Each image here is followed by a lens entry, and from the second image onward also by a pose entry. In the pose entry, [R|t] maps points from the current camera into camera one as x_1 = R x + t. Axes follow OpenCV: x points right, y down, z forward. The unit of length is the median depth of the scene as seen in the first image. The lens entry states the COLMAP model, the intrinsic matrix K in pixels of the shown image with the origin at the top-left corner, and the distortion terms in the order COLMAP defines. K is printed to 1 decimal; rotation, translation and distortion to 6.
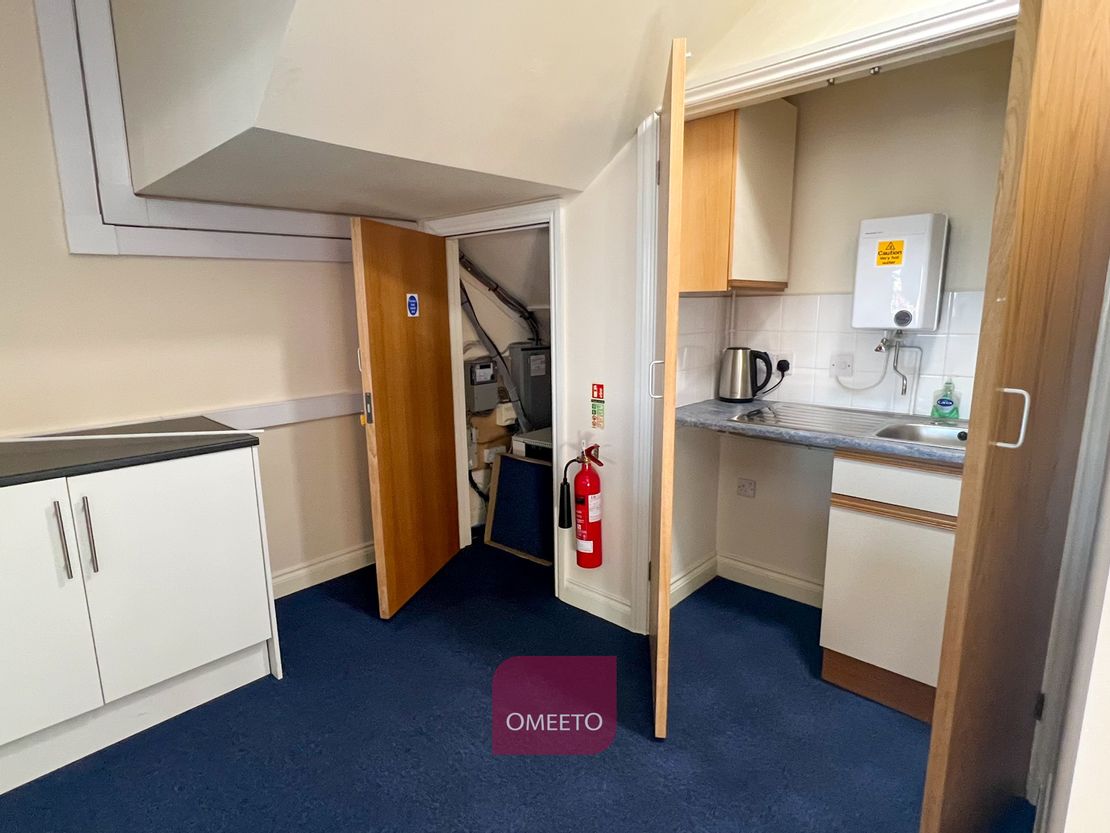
lens RADIAL K [[596.6, 0, 555.0], [0, 596.6, 416.5], [0, 0, 1]] dist [0.001361, 0.000043]
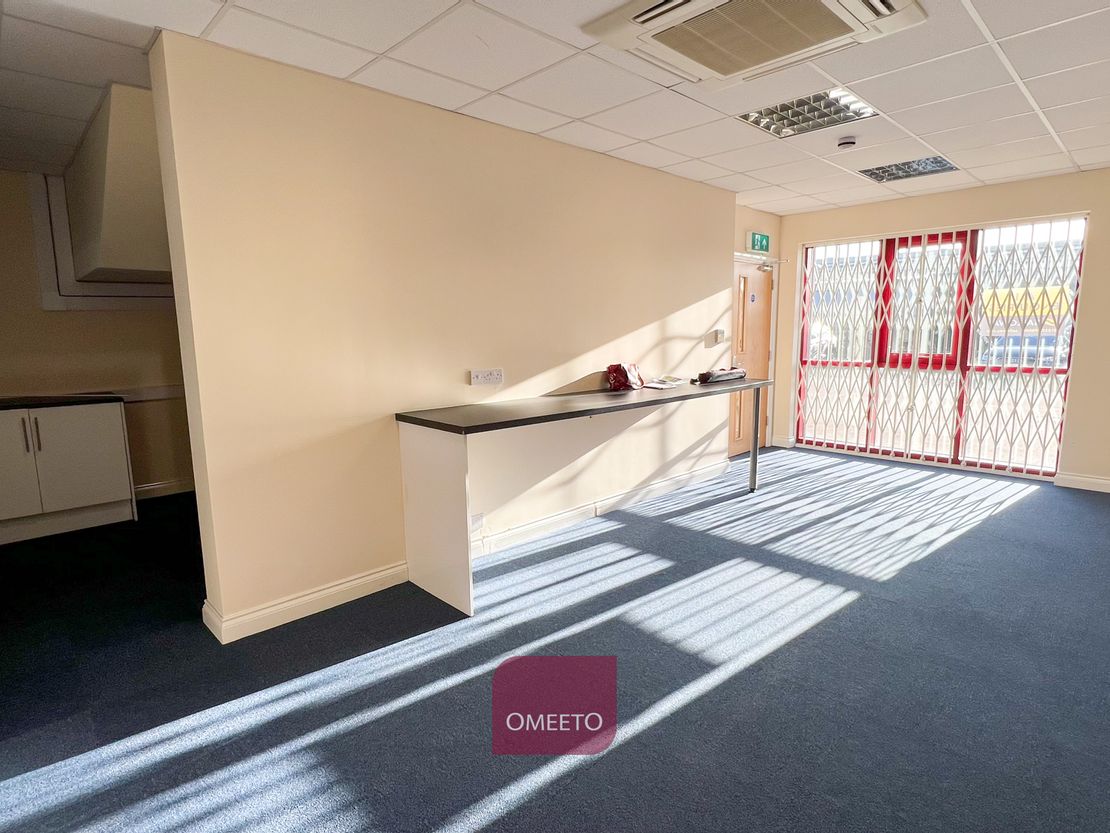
lens RADIAL K [[596.6, 0, 555.0], [0, 596.6, 416.5], [0, 0, 1]] dist [0.001361, 0.000043]
pose [[0.999708, -0.010422, -0.021789, 0.917343], [0.009265, 0.998576, -0.052536, 0.195111], [0.022305, 0.052319, 0.998381, -0.911833]]
